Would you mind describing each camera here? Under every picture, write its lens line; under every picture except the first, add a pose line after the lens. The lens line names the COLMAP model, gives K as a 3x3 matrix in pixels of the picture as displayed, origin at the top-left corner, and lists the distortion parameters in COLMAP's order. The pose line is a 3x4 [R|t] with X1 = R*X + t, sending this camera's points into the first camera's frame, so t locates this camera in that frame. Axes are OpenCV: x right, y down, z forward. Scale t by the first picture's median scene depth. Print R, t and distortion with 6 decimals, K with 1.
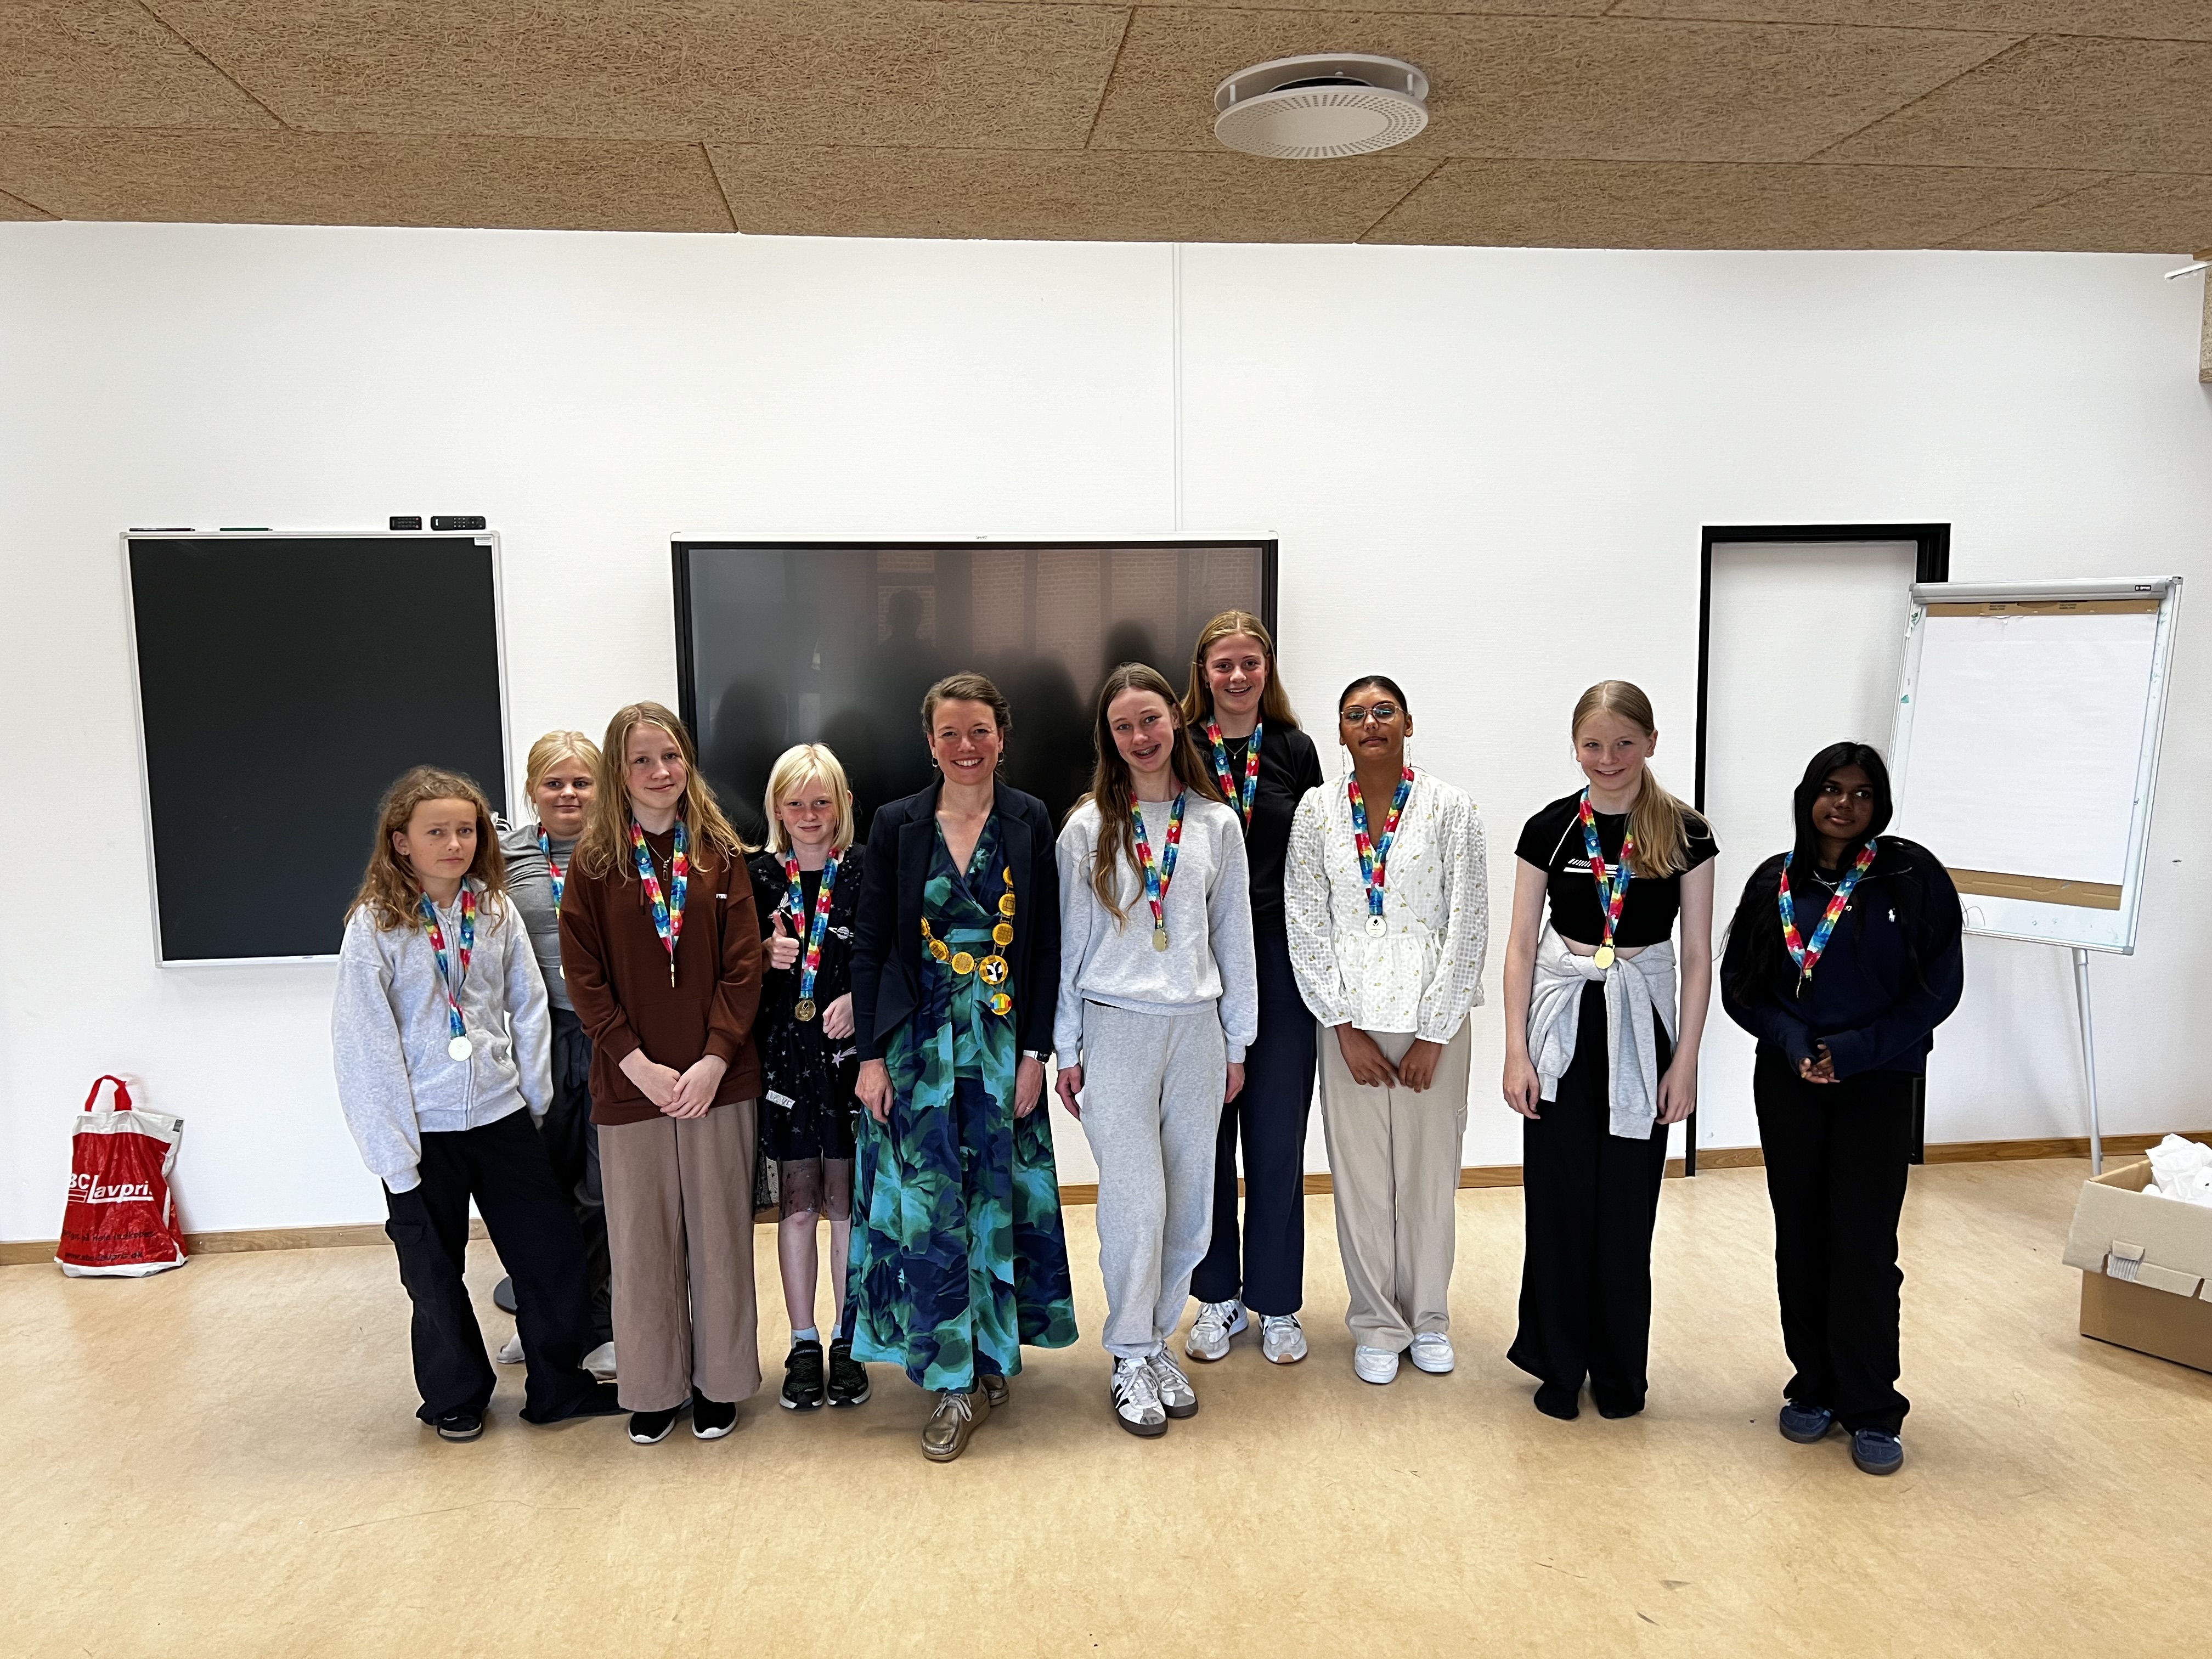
lens RADIAL K [[1653.6, 0, 1106.0], [0, 1653.6, 829.5], [0, 0, 1]] dist [-0.002108, -0.002533]
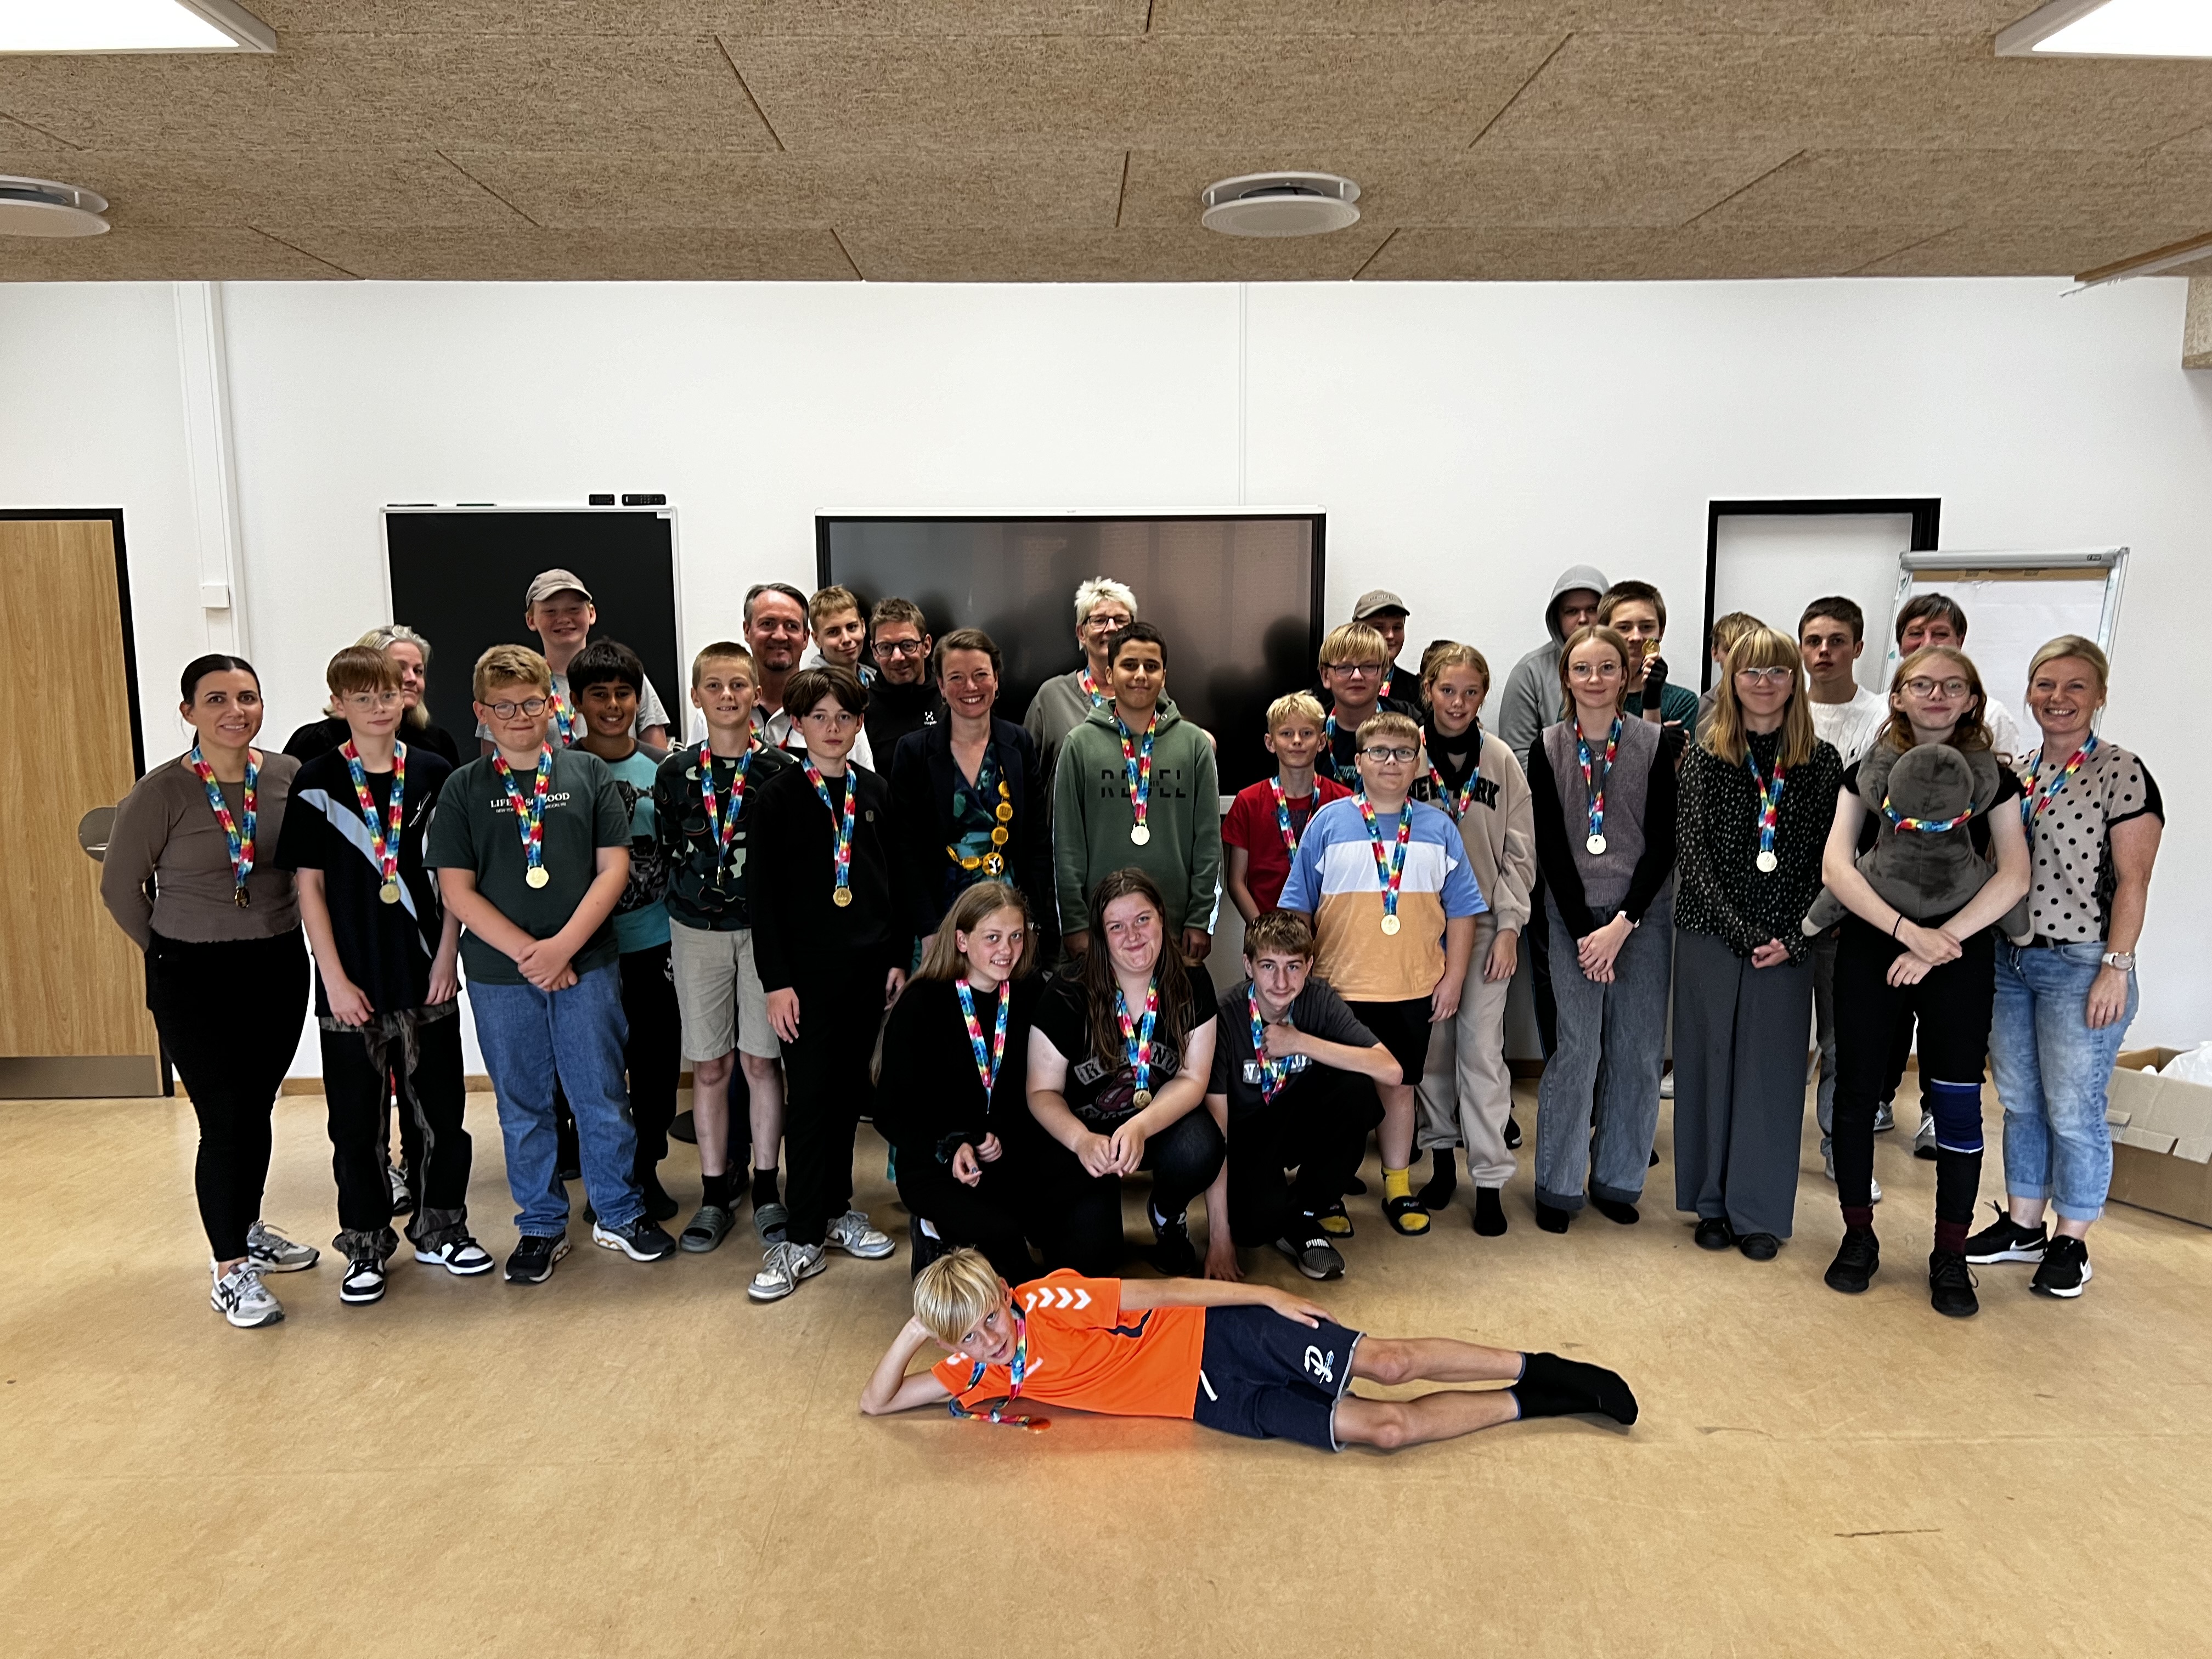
lens RADIAL K [[1653.6, 0, 1106.0], [0, 1653.6, 829.5], [0, 0, 1]] dist [-0.002108, -0.002533]
pose [[0.995889, 0.017653, -0.088840, 0.060923], [-0.015345, 0.999528, 0.026597, 0.020266], [0.089268, -0.025124, 0.995691, -0.192401]]
